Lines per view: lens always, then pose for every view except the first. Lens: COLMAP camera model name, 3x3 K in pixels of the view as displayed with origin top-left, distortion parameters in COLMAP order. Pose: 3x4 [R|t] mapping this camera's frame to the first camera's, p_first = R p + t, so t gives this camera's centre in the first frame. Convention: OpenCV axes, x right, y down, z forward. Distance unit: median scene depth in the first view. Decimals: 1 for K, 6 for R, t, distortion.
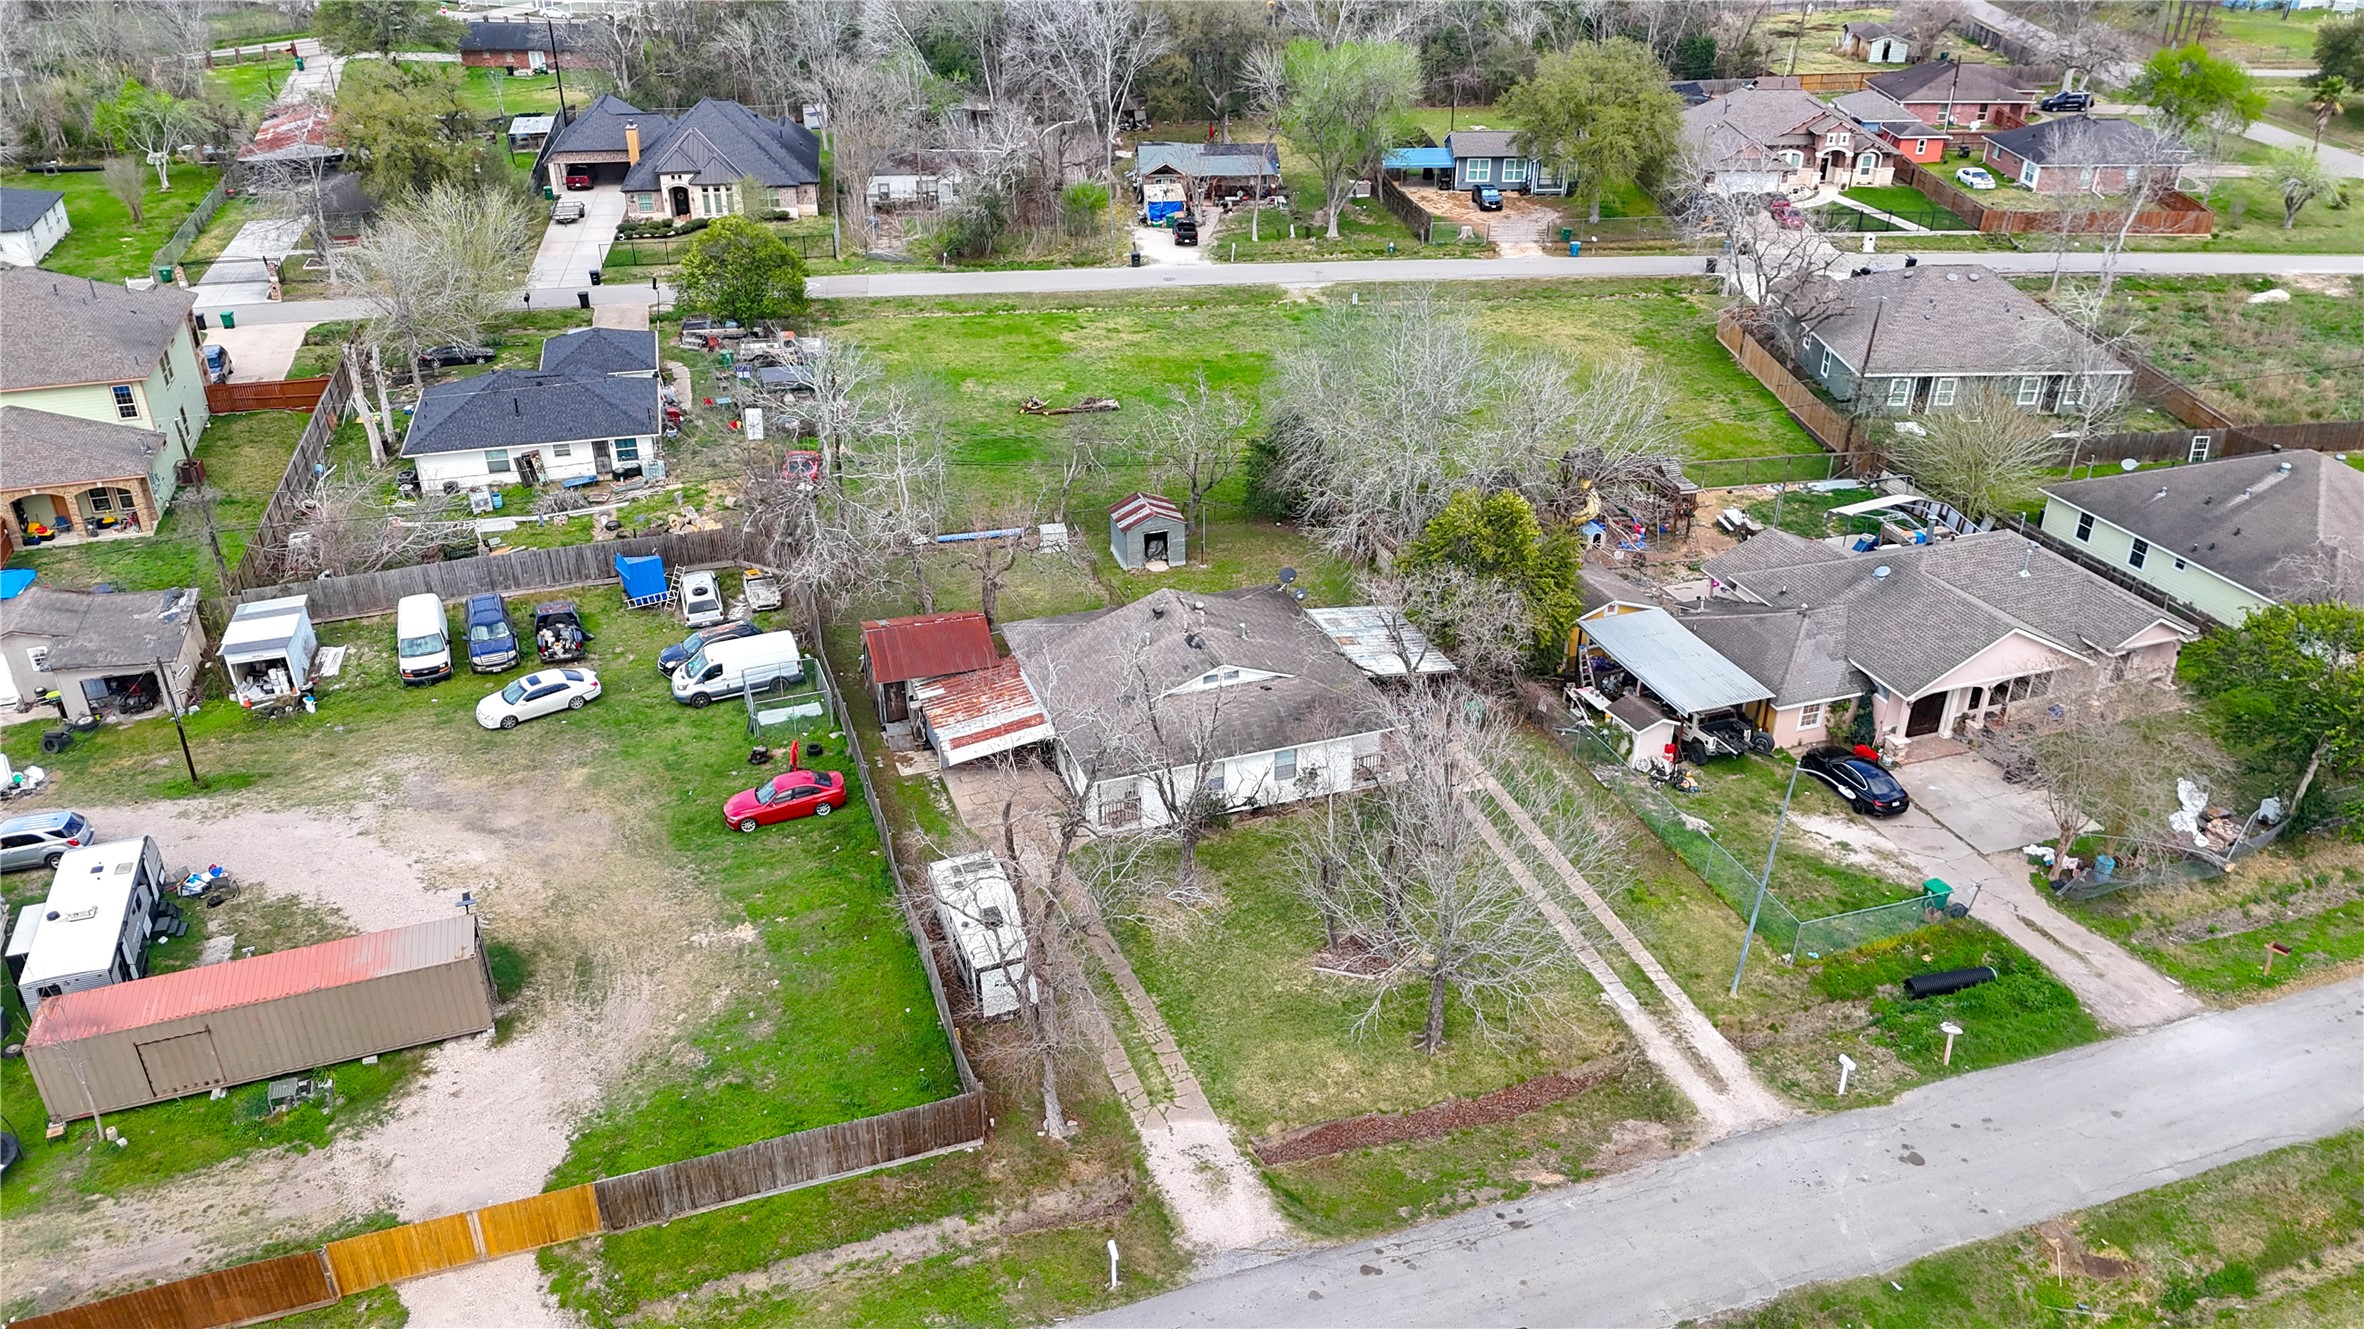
lens RADIAL K [[1741.7, 0, 1185.6], [0, 1741.7, 666.0], [0, 0, 1]] dist [0.070350, -0.067352]
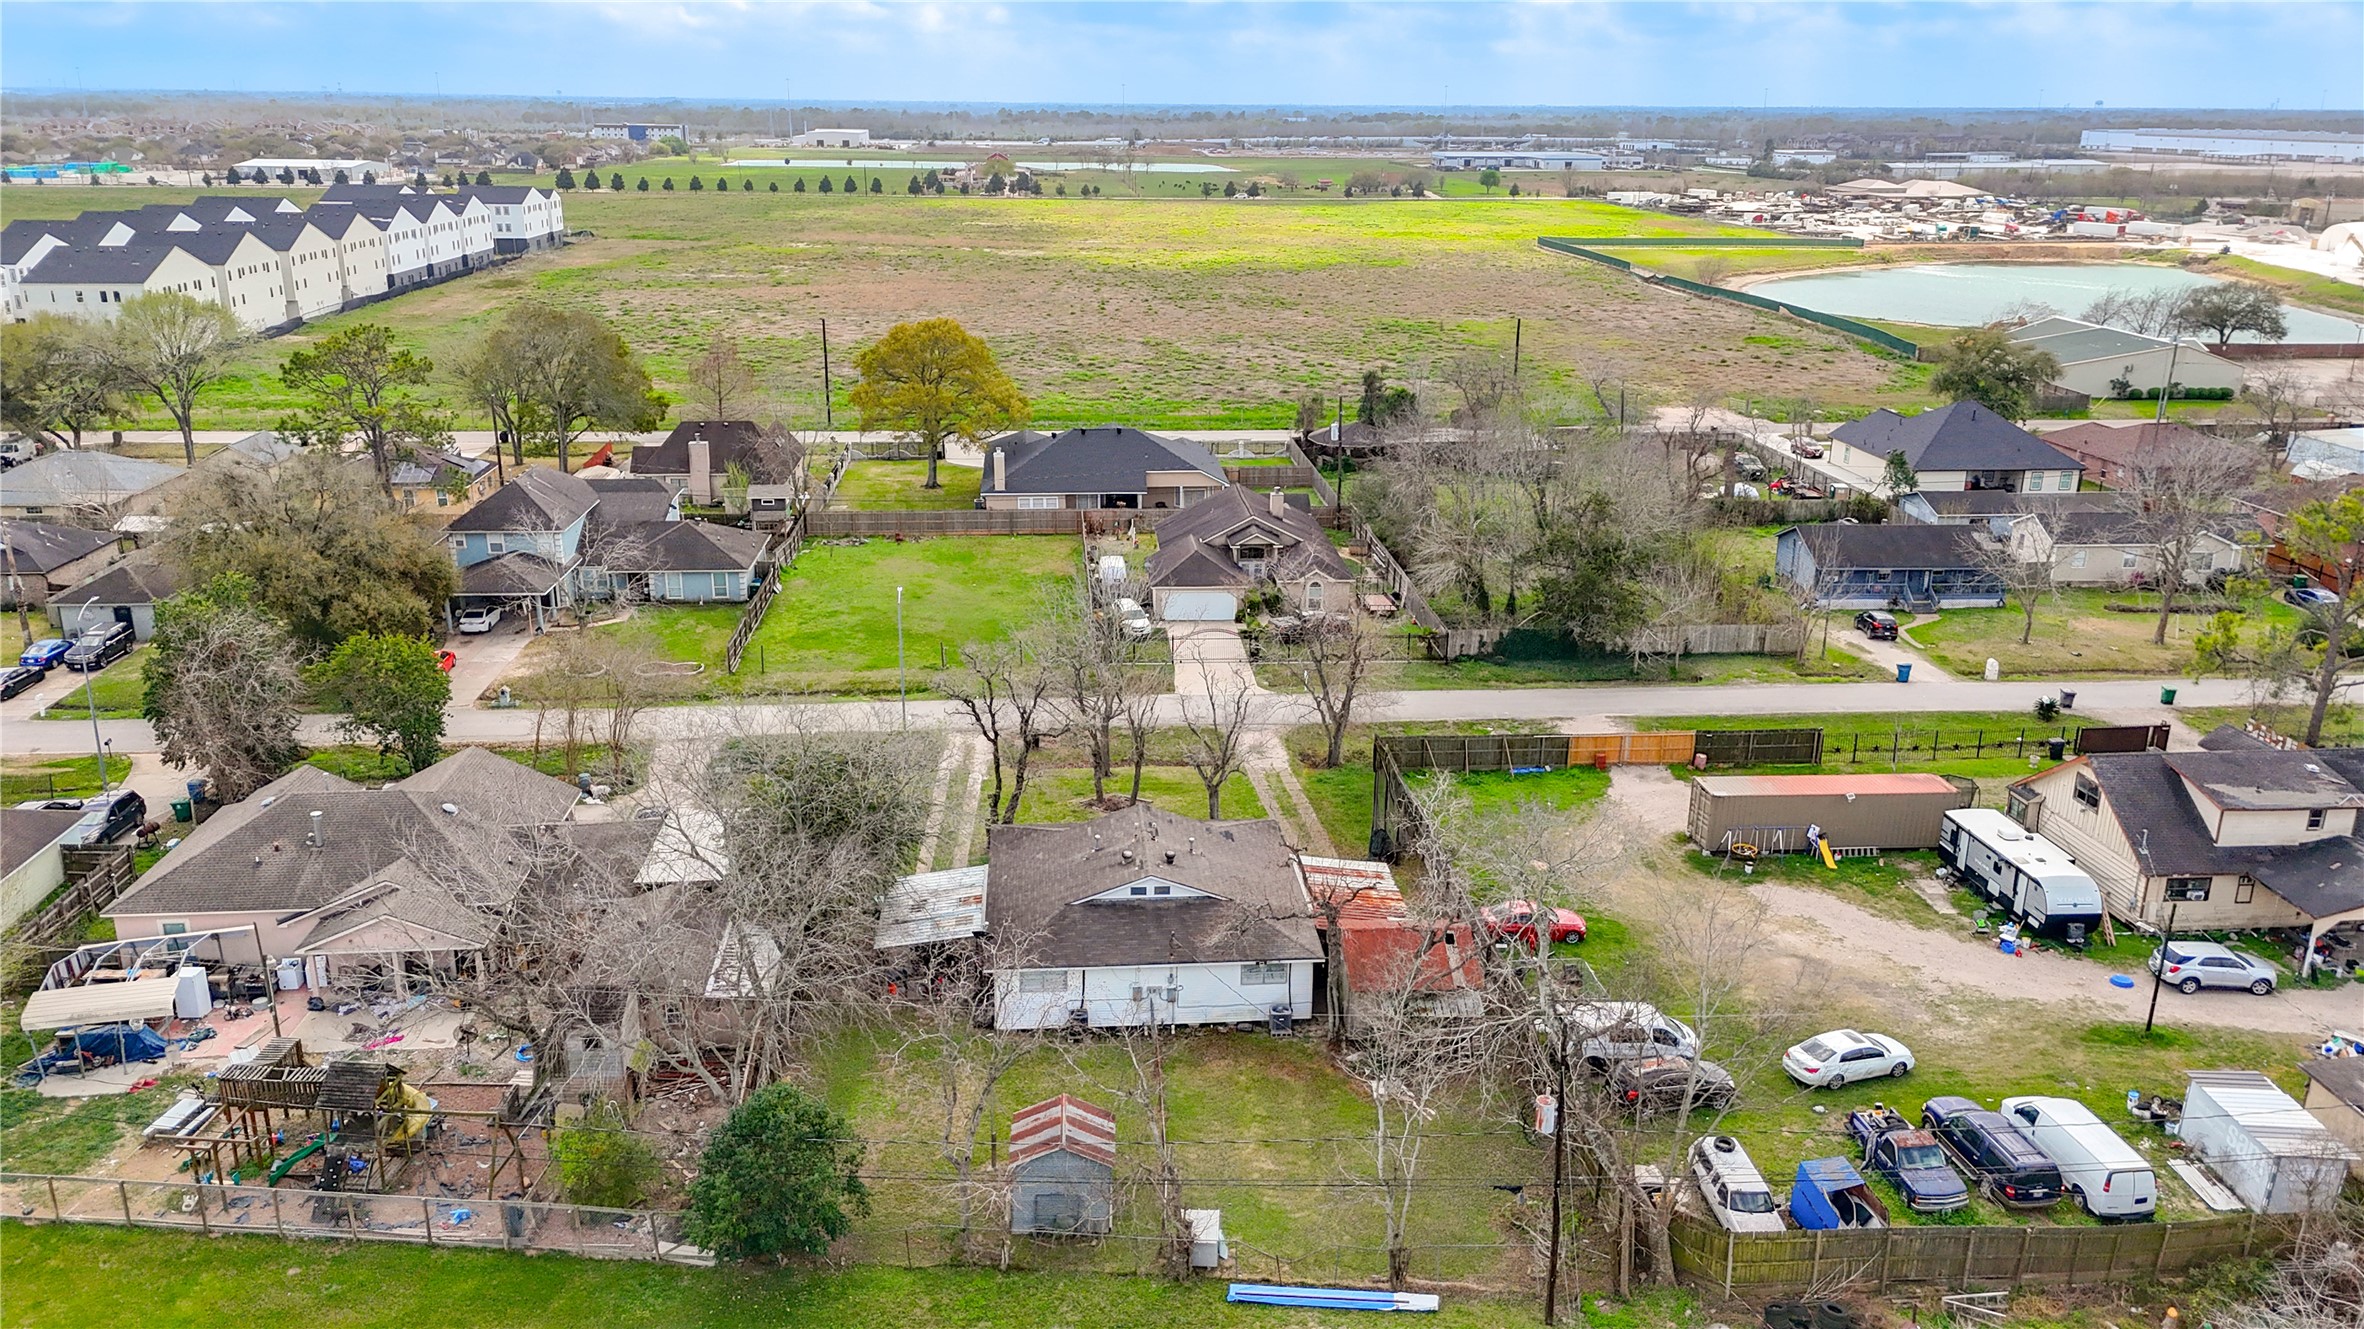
lens RADIAL K [[1741.7, 0, 1185.6], [0, 1741.7, 672.5], [0, 0, 1]] dist [0.070350, -0.067352]
pose [[-0.967767, -0.087770, 0.236059, -0.255472], [0.109934, 0.696072, 0.709506, -0.827159], [-0.226587, 0.712587, -0.663986, 1.624199]]
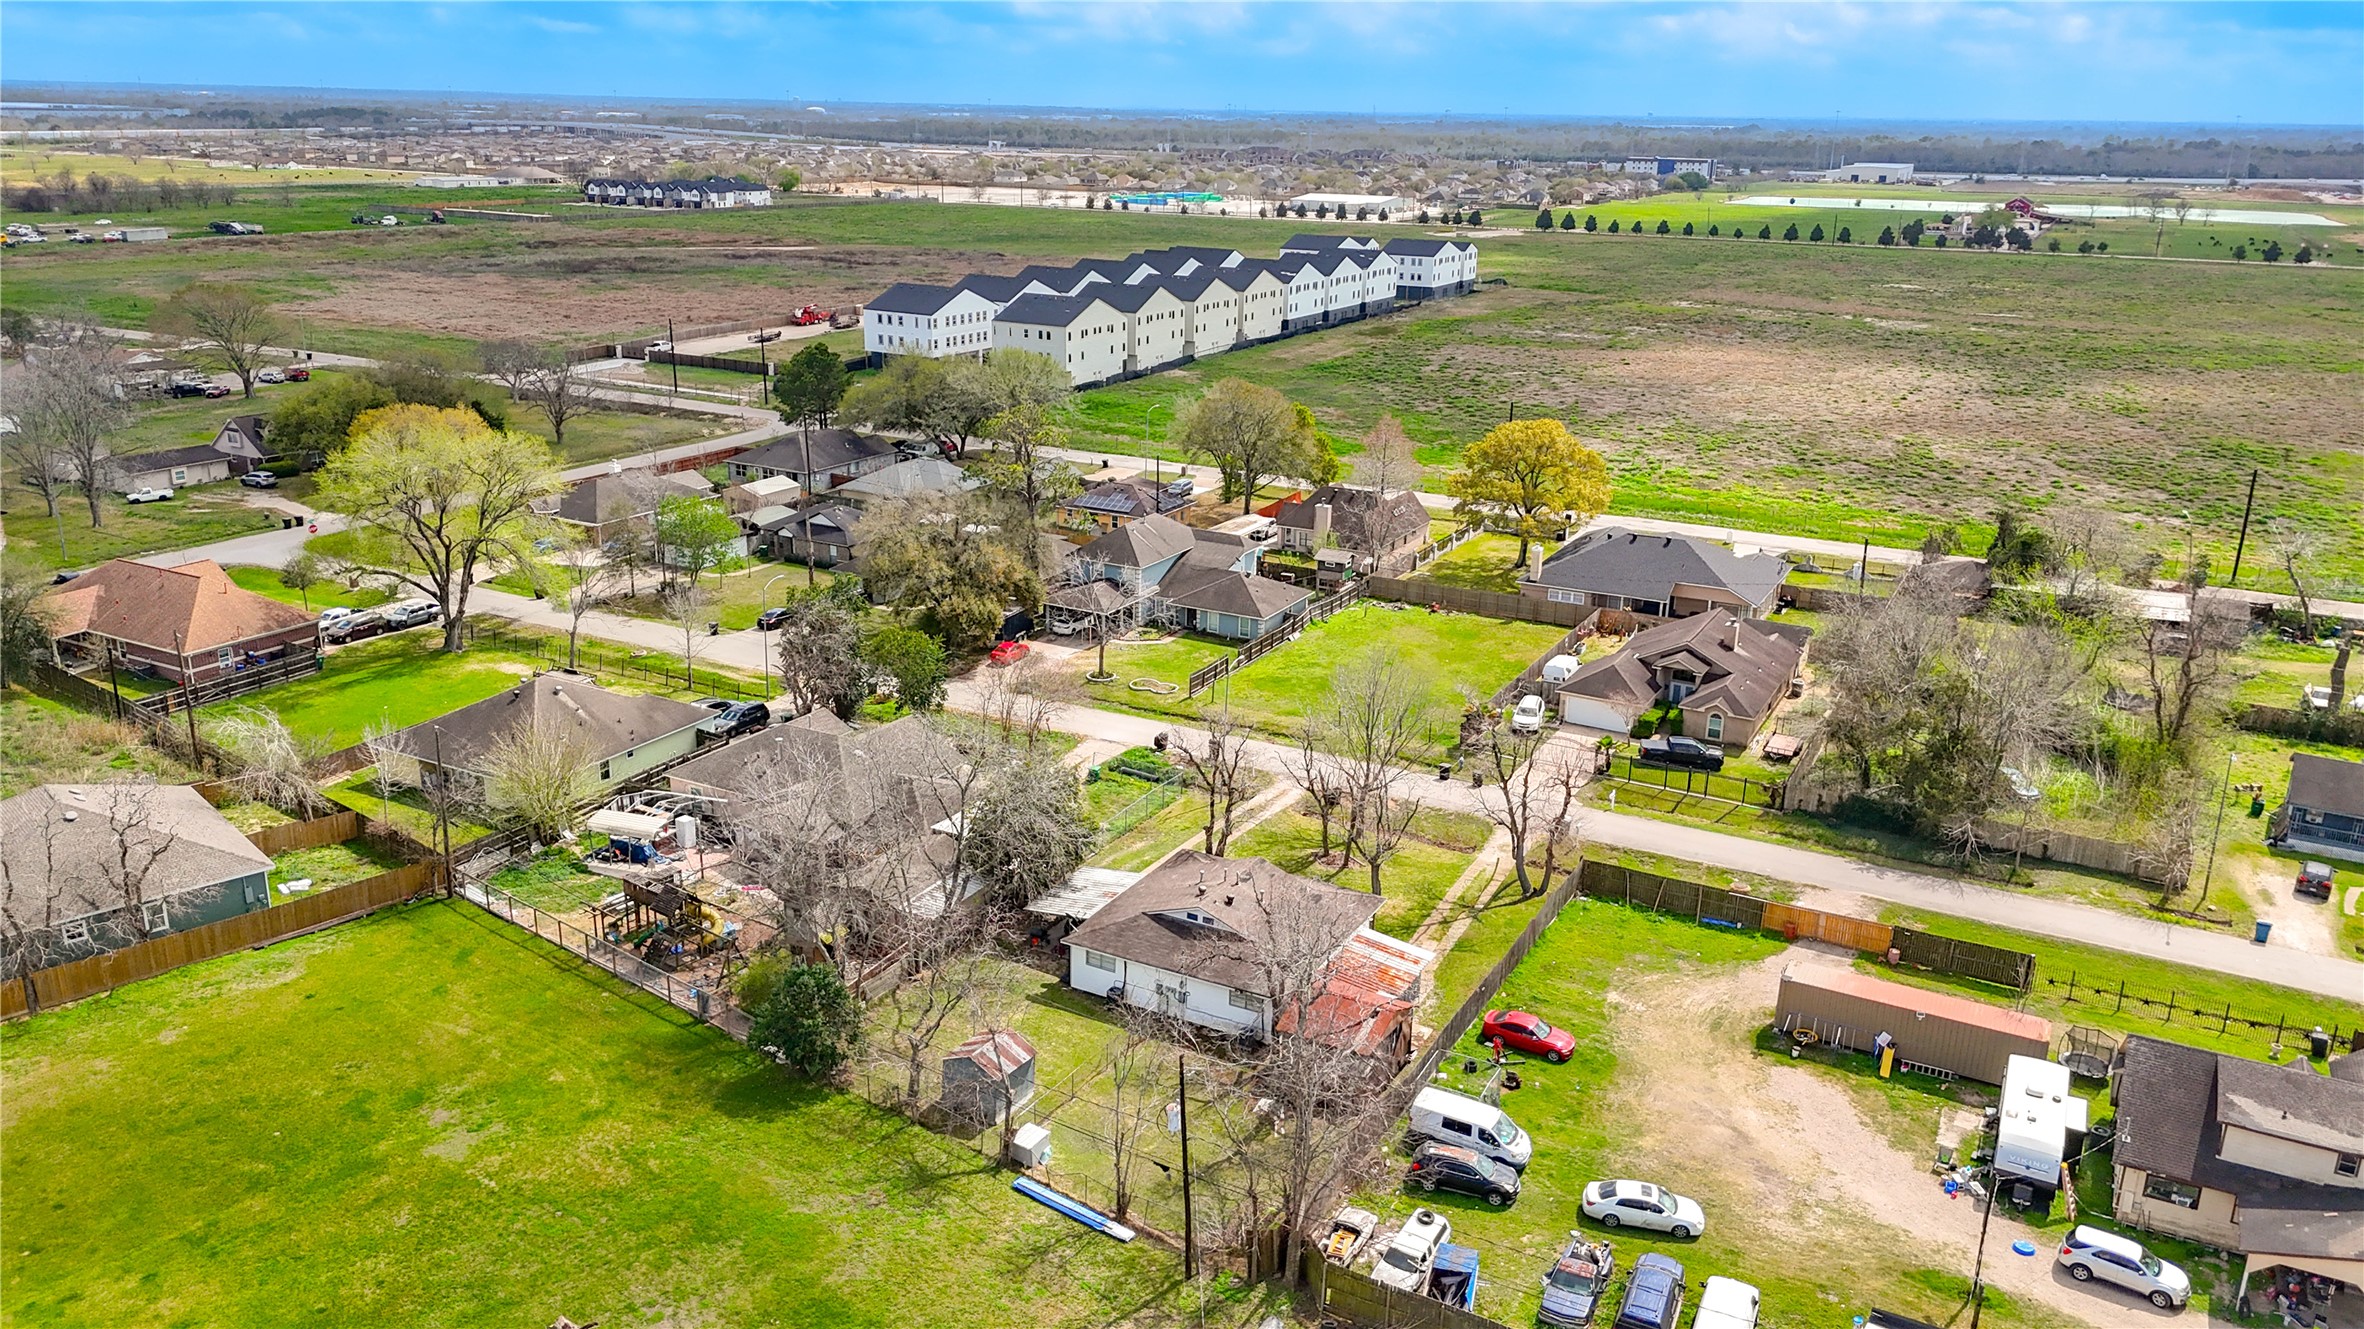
lens RADIAL K [[1741.7, 0, 1179.2], [0, 1741.7, 666.8], [0, 0, 1]] dist [0.070350, -0.067352]
pose [[-0.669838, -0.239389, 0.702858, -0.880117], [0.335656, 0.746732, 0.574219, -0.939176], [-0.662308, 0.620552, -0.419837, 1.501767]]
